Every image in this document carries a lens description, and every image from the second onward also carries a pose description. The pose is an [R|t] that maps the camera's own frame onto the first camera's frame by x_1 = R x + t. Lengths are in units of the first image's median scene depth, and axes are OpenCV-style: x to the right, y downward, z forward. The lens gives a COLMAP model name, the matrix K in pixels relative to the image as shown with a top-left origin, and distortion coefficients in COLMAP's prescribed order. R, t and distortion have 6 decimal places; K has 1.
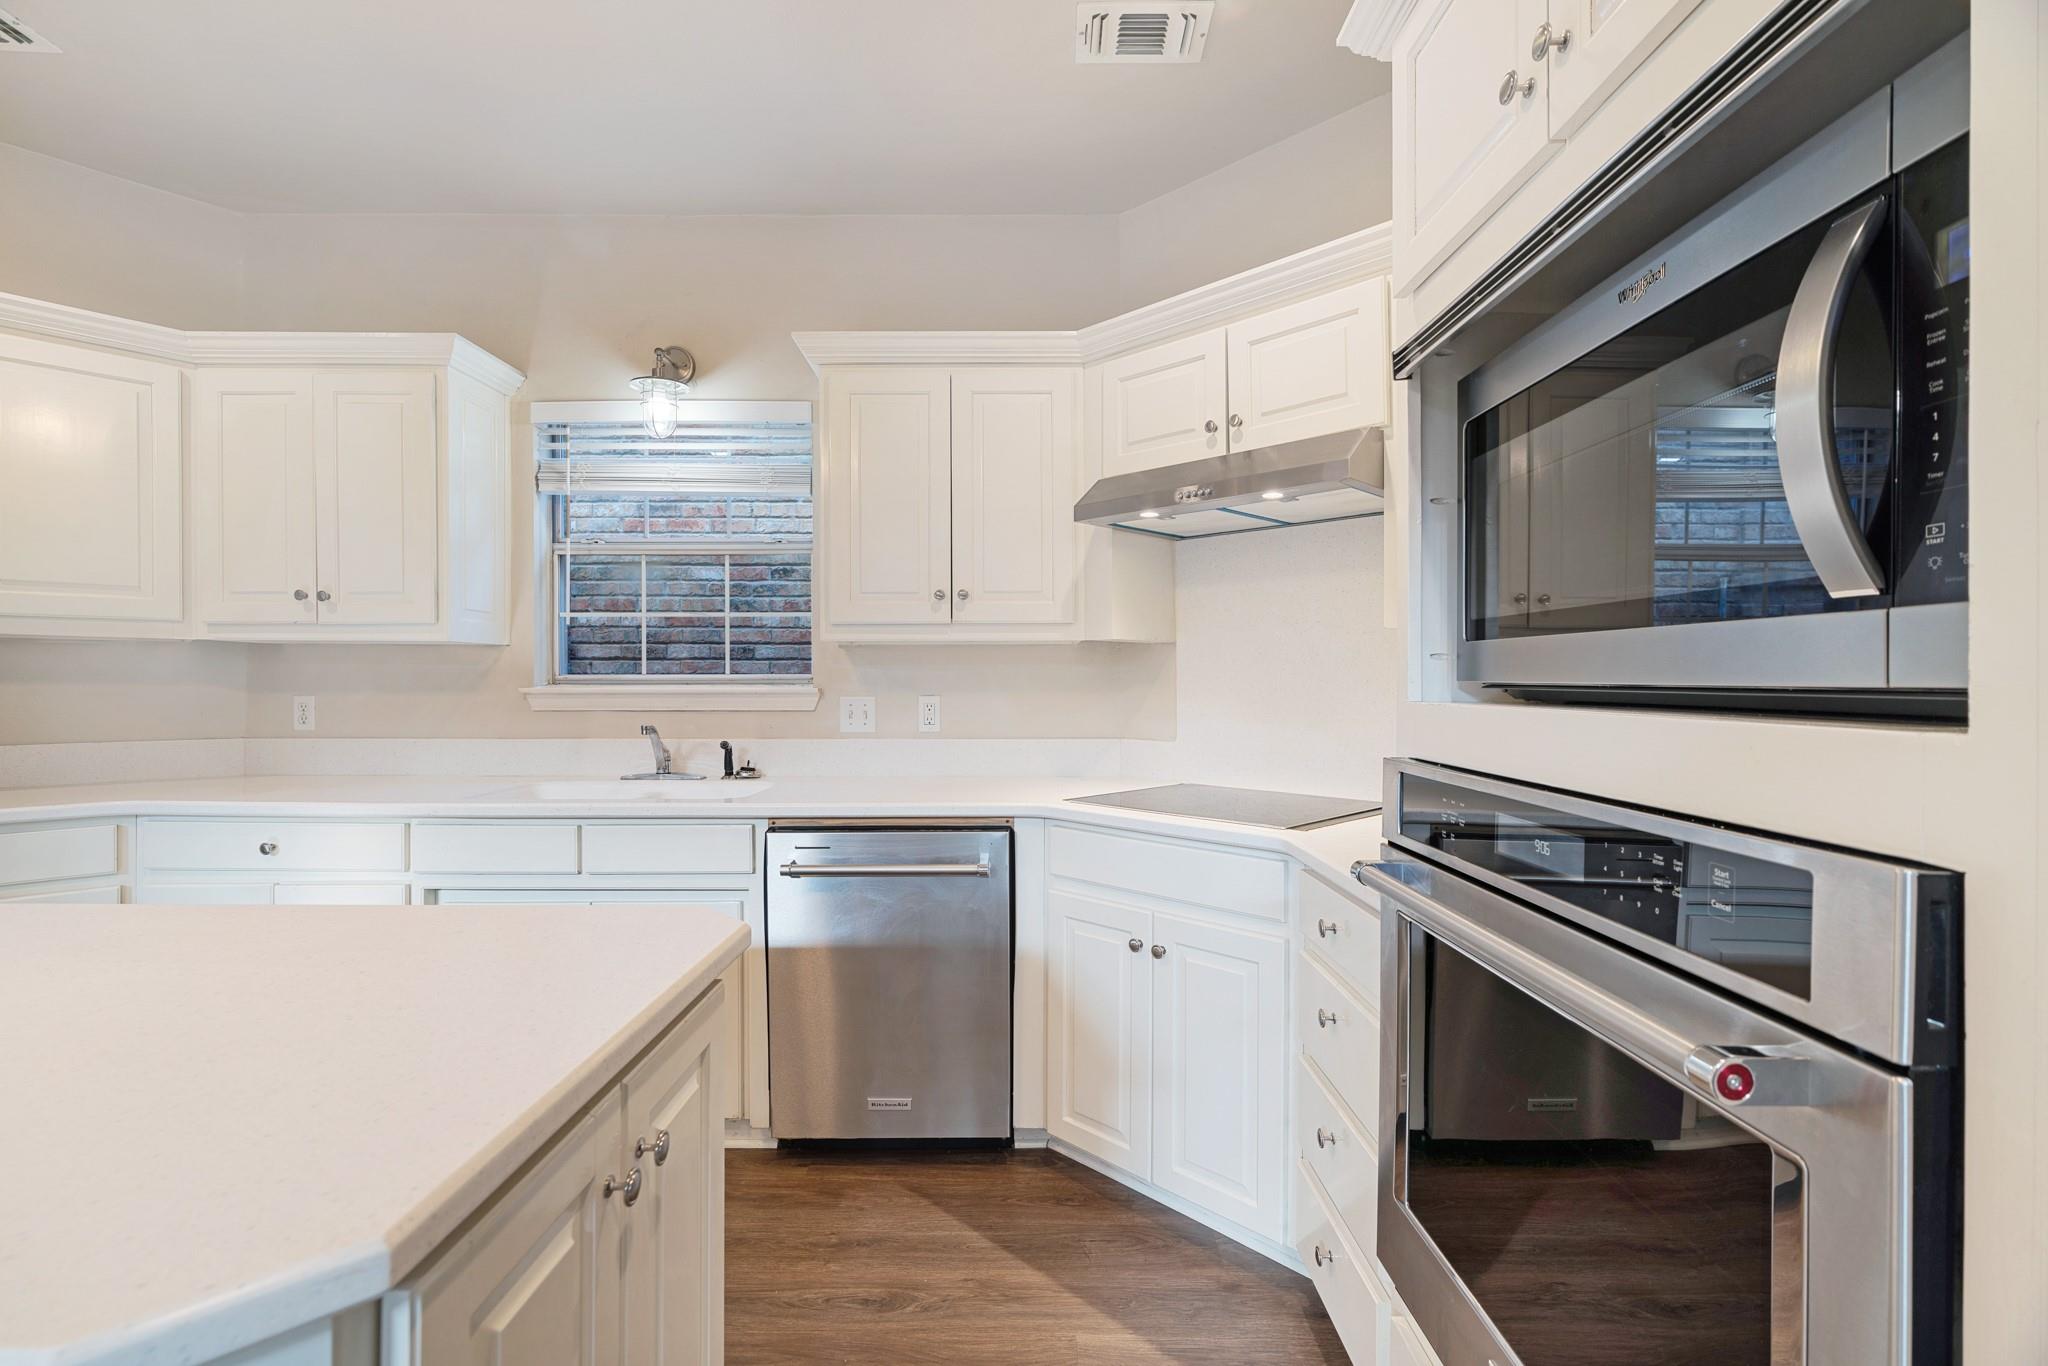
lens RADIAL K [[944.0, 0, 1043.4], [0, 944.0, 688.6], [0, 0, 1]] dist [-0.010781, 0.002955]
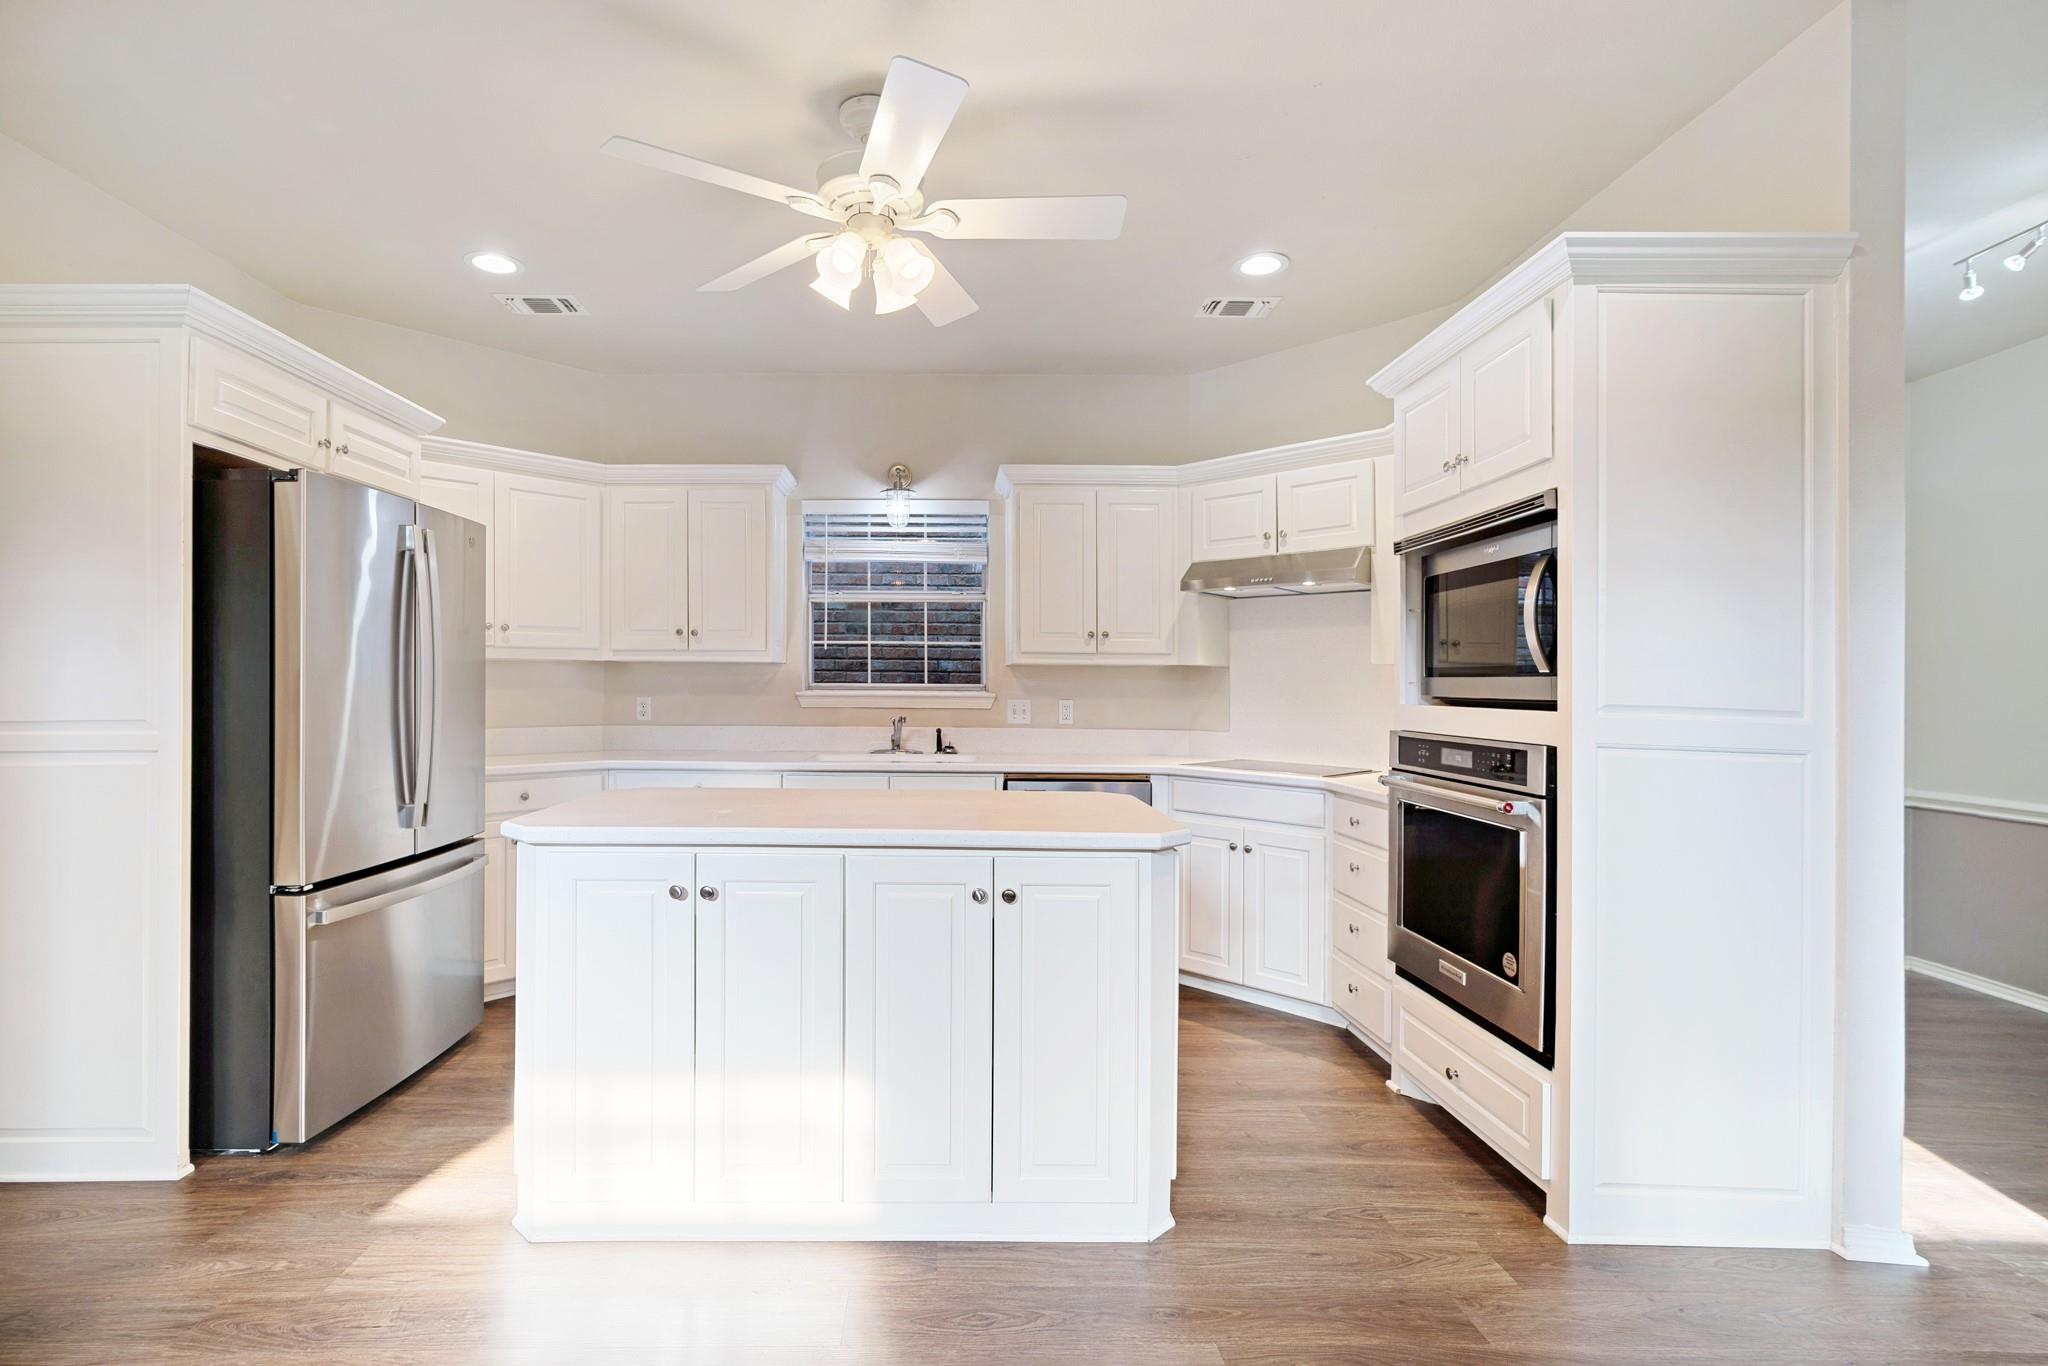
lens RADIAL K [[944.0, 0, 1025.4], [0, 944.0, 670.5], [0, 0, 1]] dist [-0.010781, 0.002955]
pose [[0.999540, 0.007753, 0.029321, -0.263130], [-0.007066, 0.999700, -0.023456, -0.003082], [-0.029494, 0.023238, 0.999295, -0.560948]]
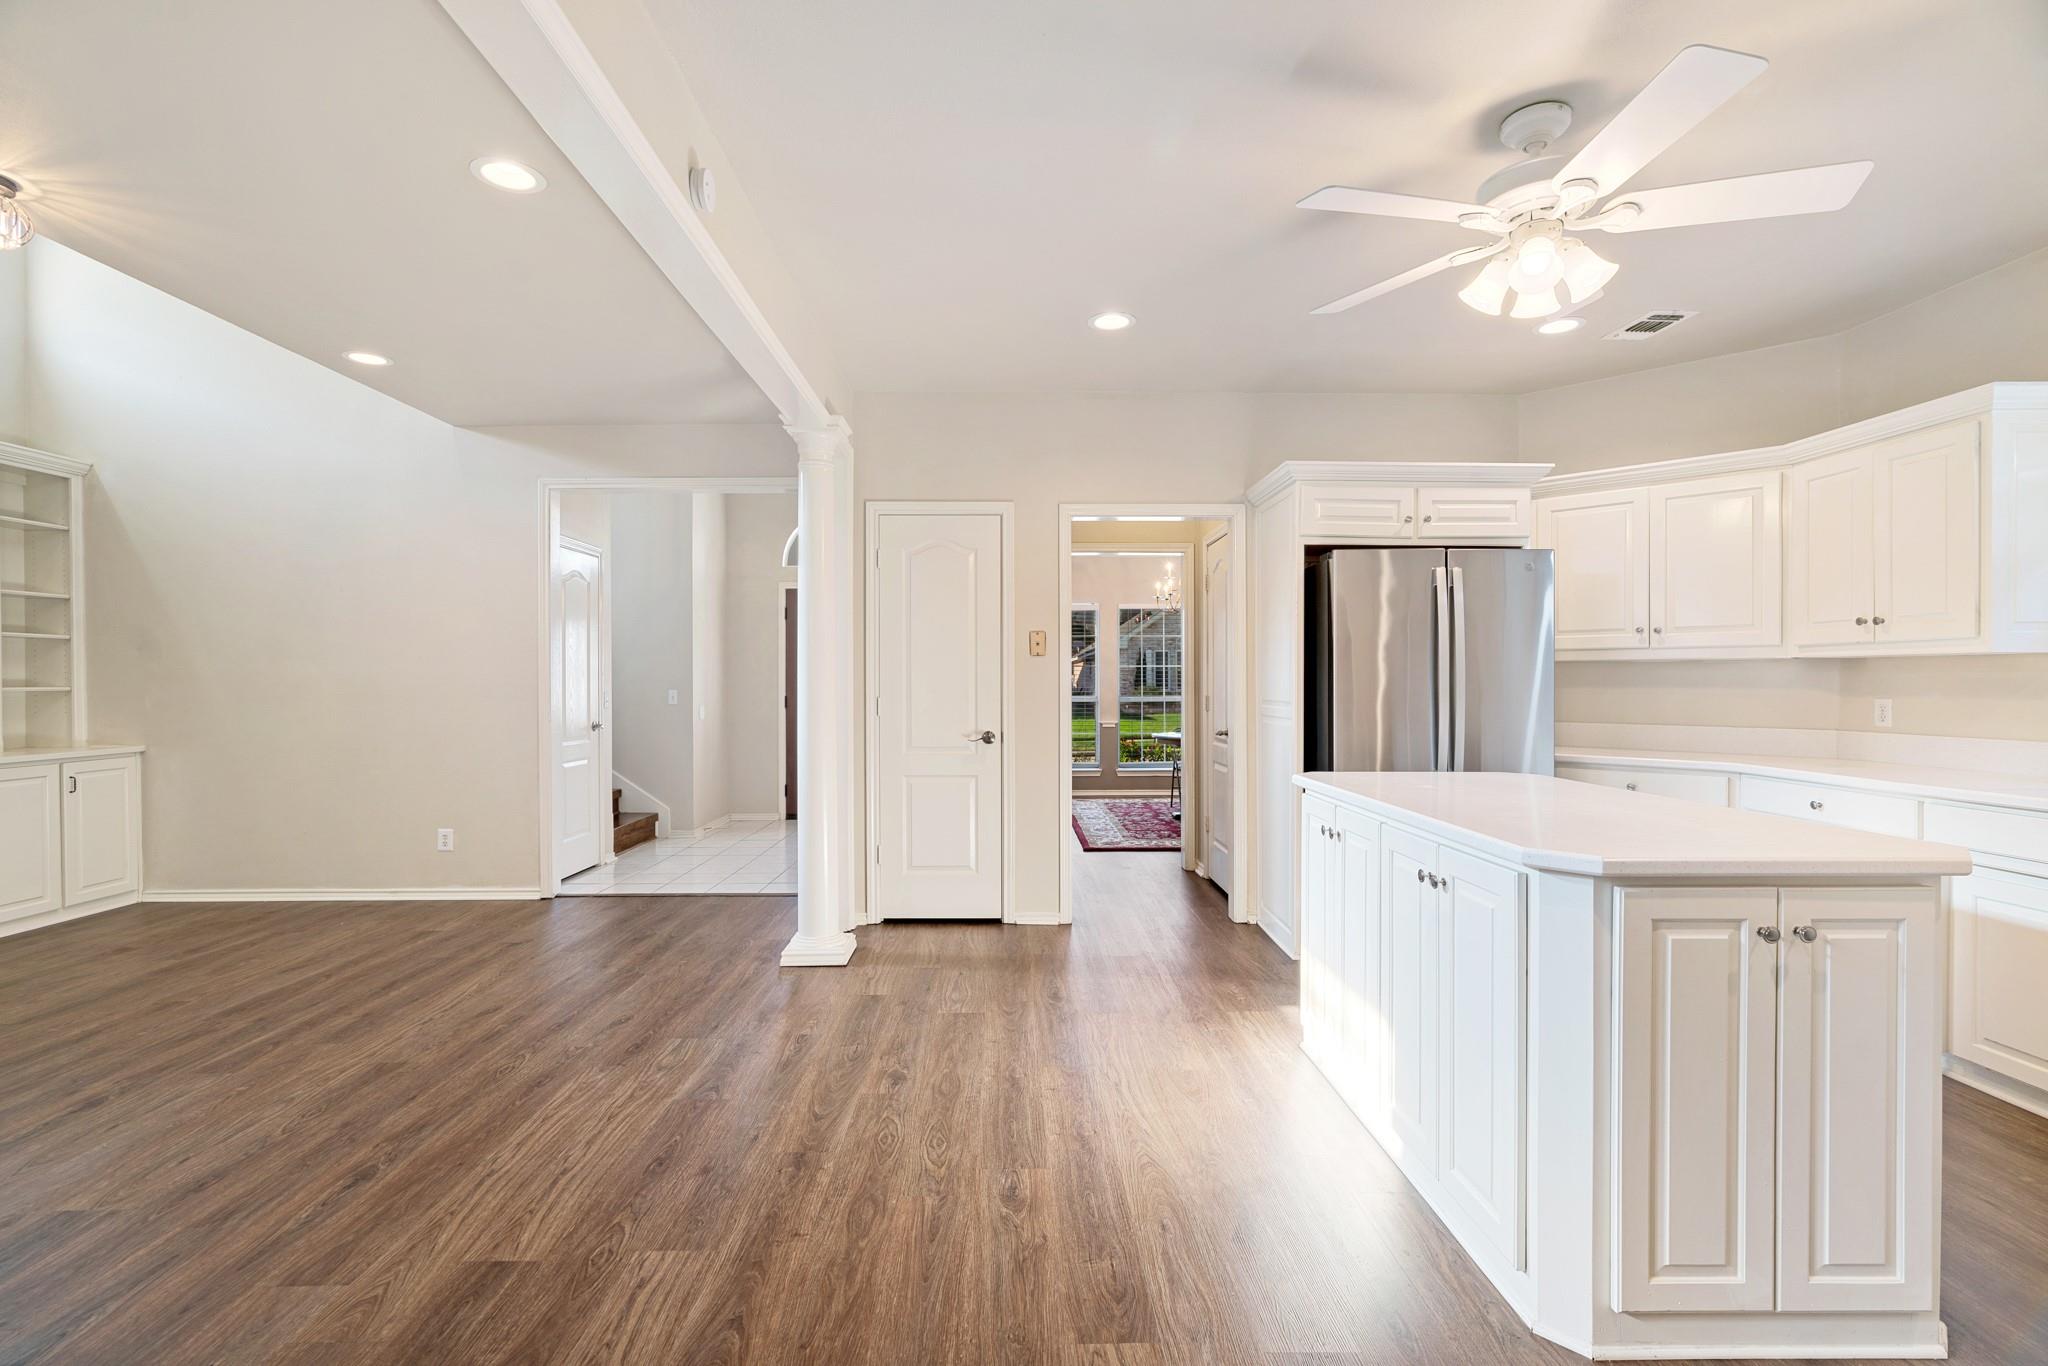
lens RADIAL K [[944.0, 0, 1038.8], [0, 944.0, 676.4], [0, 0, 1]] dist [-0.010781, 0.002955]
pose [[0.060843, -0.004151, -0.998139, 0.434049], [-0.011316, 0.999924, -0.004849, -0.003373], [0.998083, 0.011590, 0.060792, -0.217252]]
